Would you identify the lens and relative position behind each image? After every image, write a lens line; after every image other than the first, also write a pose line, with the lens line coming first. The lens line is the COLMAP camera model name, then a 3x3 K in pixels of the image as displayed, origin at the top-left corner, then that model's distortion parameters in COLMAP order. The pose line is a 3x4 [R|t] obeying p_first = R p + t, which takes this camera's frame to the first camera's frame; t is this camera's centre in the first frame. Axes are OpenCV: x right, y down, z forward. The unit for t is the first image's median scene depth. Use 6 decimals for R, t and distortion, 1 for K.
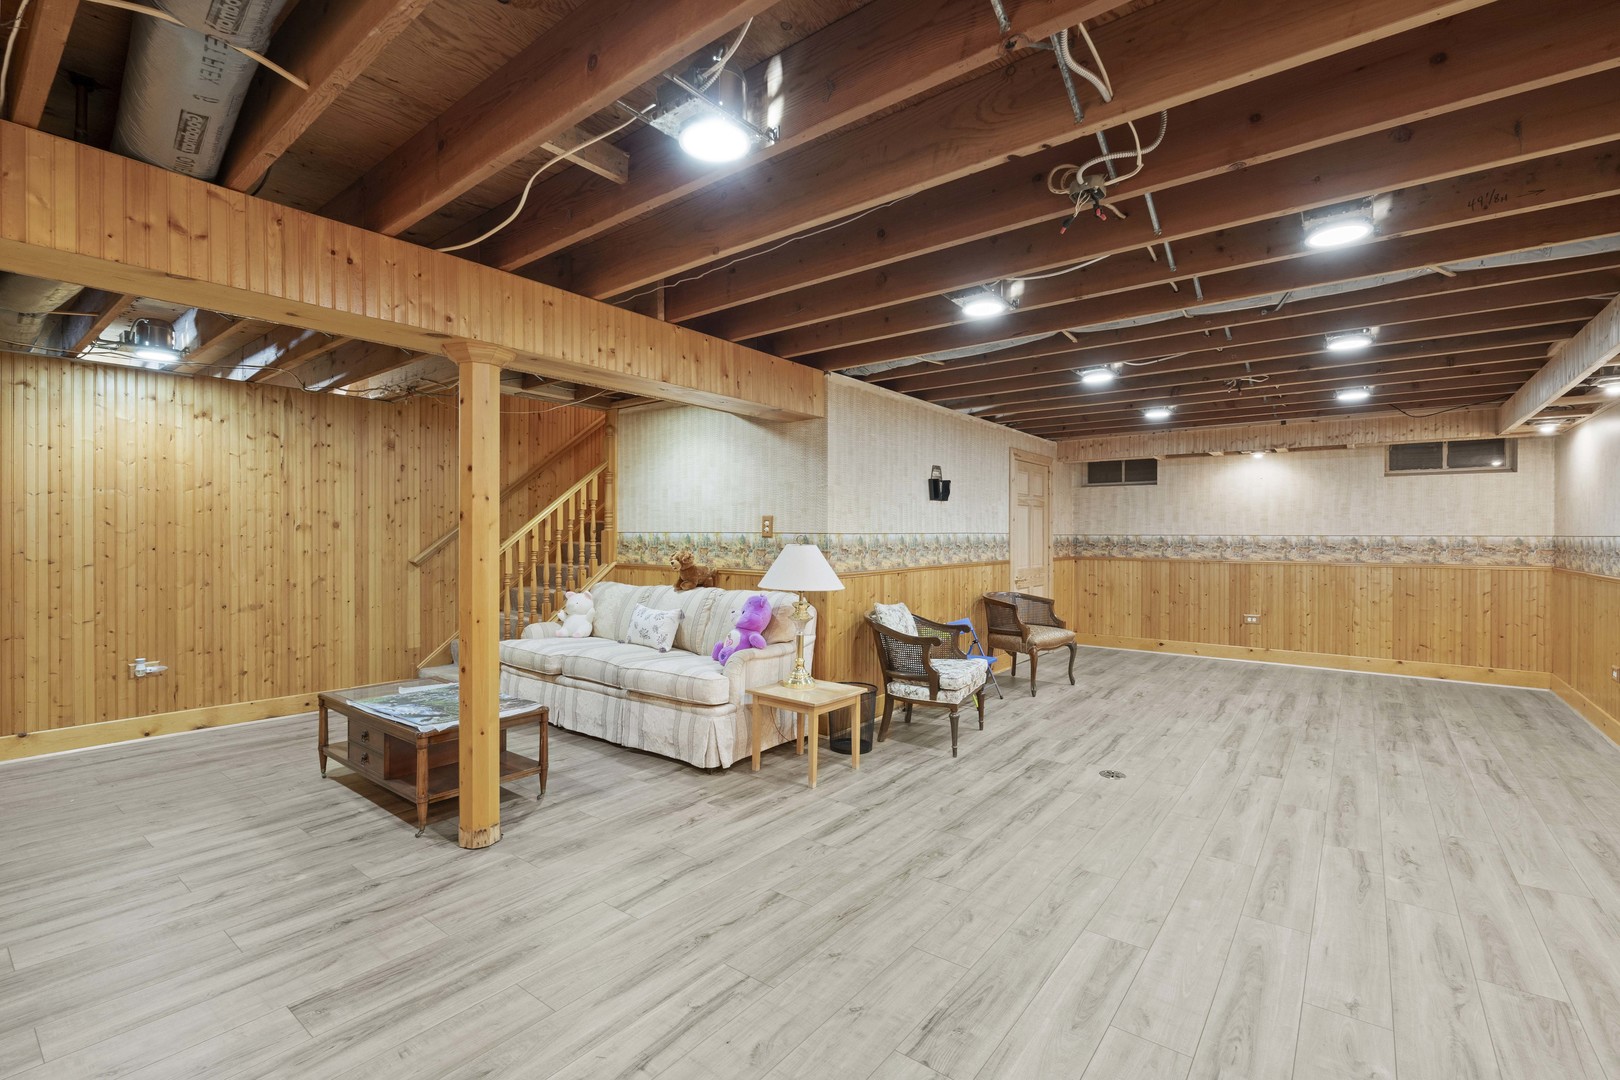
lens RADIAL K [[713.3, 0, 805.4], [0, 713.3, 541.2], [0, 0, 1]] dist [-0.000359, 0.000157]
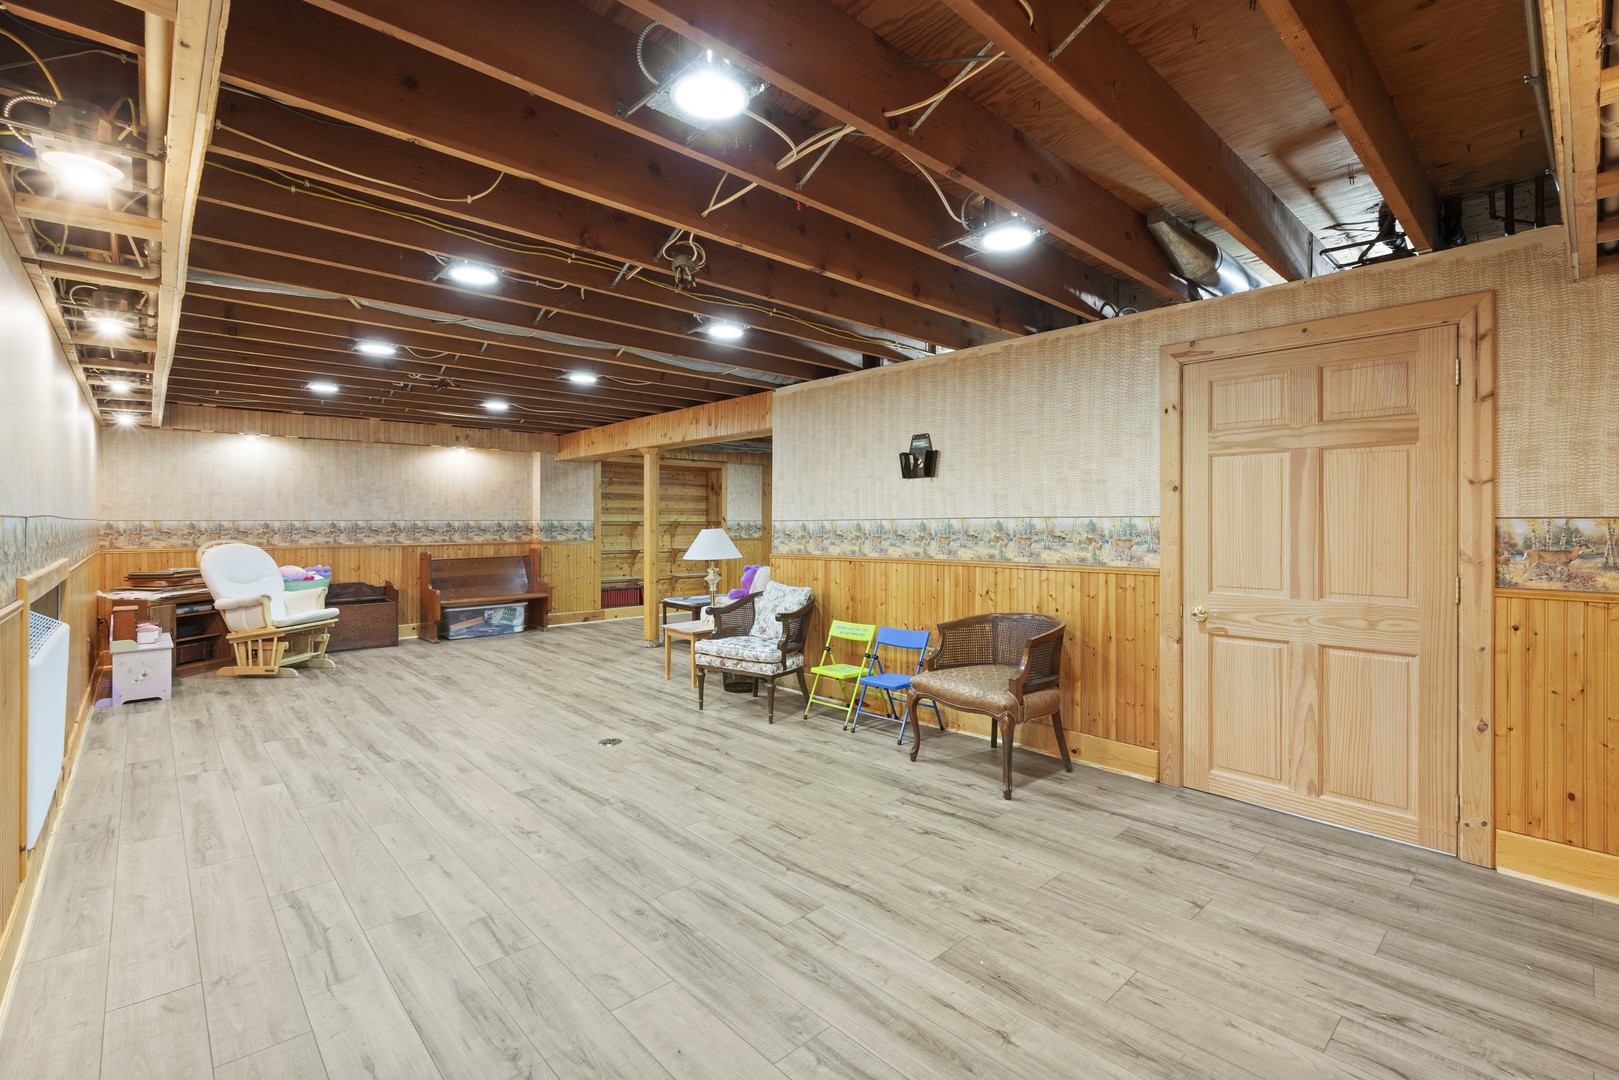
lens RADIAL K [[722.5, 0, 806.7], [0, 722.5, 524.6], [0, 0, 1]] dist [-0.001140, -0.000185]
pose [[-0.164501, -0.002491, -0.986374, 1.079847], [-0.007680, 0.999970, -0.001244, -0.002710], [0.986347, 0.007371, -0.164515, 1.085596]]
